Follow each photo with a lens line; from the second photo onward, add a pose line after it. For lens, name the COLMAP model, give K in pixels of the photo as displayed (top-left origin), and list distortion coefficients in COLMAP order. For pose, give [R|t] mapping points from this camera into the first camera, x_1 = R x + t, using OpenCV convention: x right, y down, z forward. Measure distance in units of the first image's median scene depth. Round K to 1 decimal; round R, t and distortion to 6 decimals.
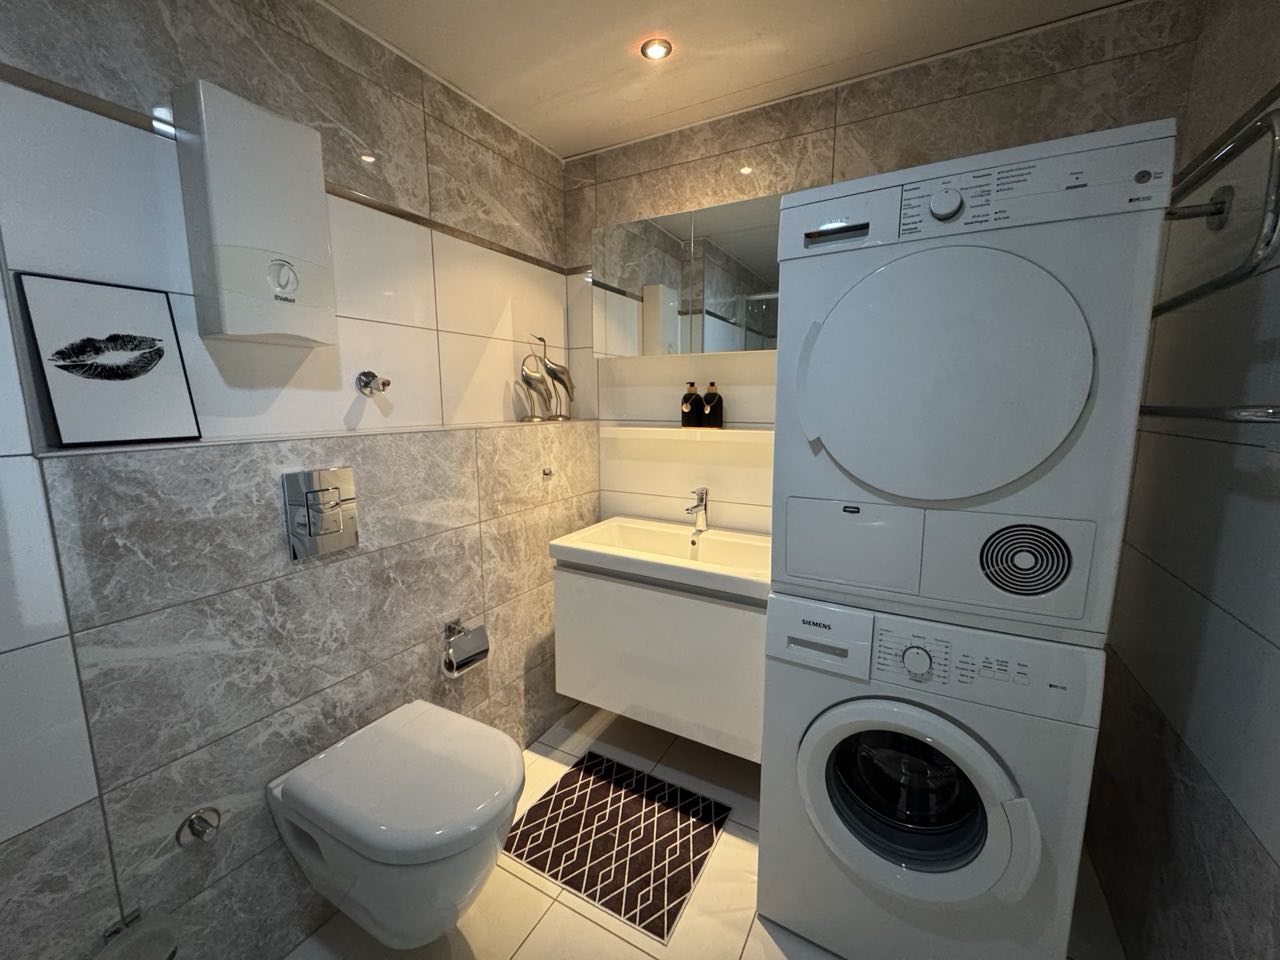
lens RADIAL K [[510.7, 0, 639.0], [0, 510.7, 477.9], [0, 0, 1]] dist [-0.000371, 0.000210]
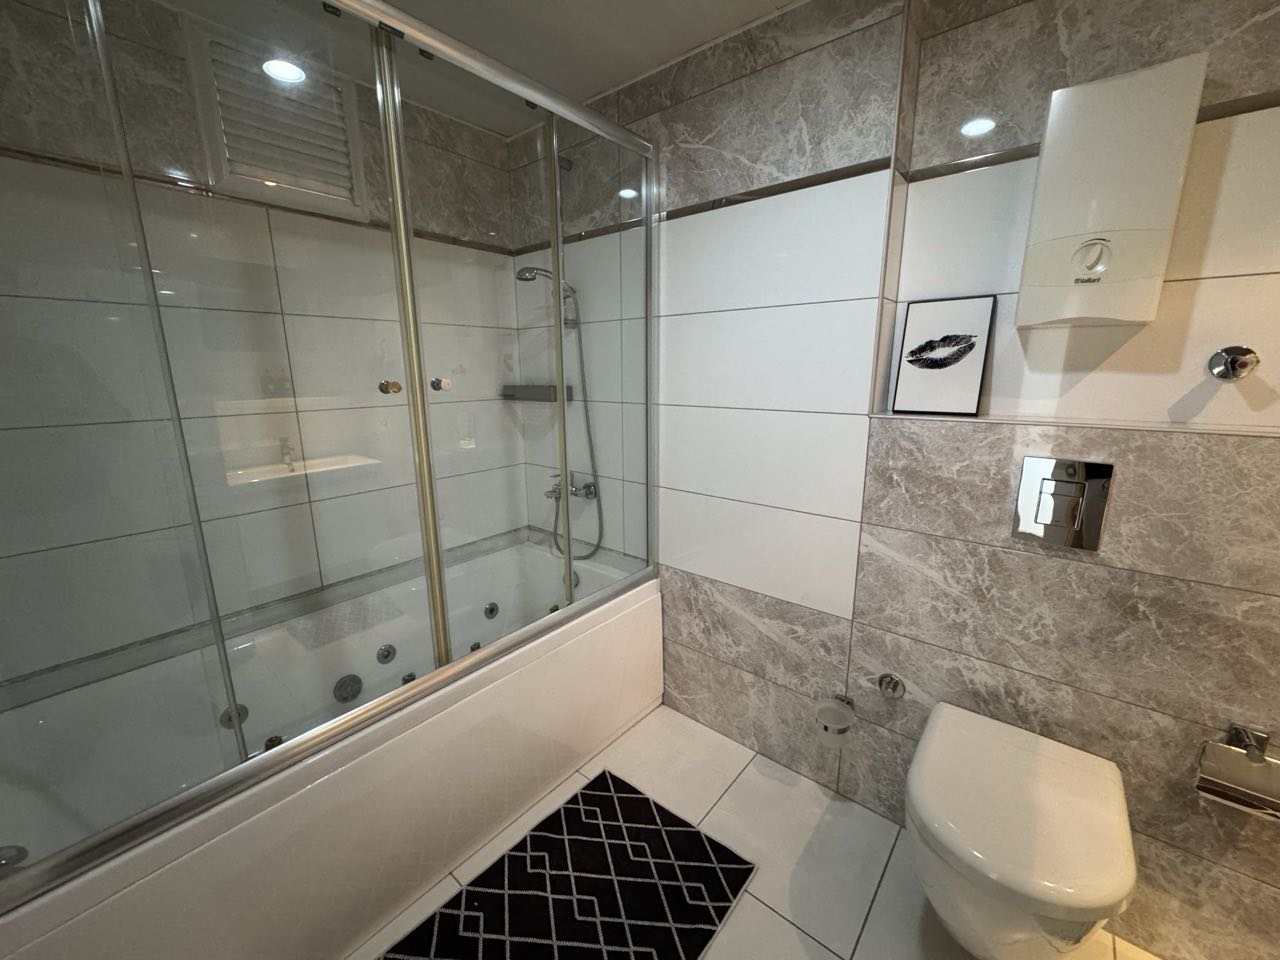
lens RADIAL K [[510.7, 0, 639.0], [0, 510.7, 477.9], [0, 0, 1]] dist [-0.000371, 0.000210]
pose [[-0.181907, 0.211112, -0.960386, 0.481860], [-0.140995, 0.960989, 0.237950, -0.105485], [0.973155, 0.178694, -0.145045, 0.396497]]
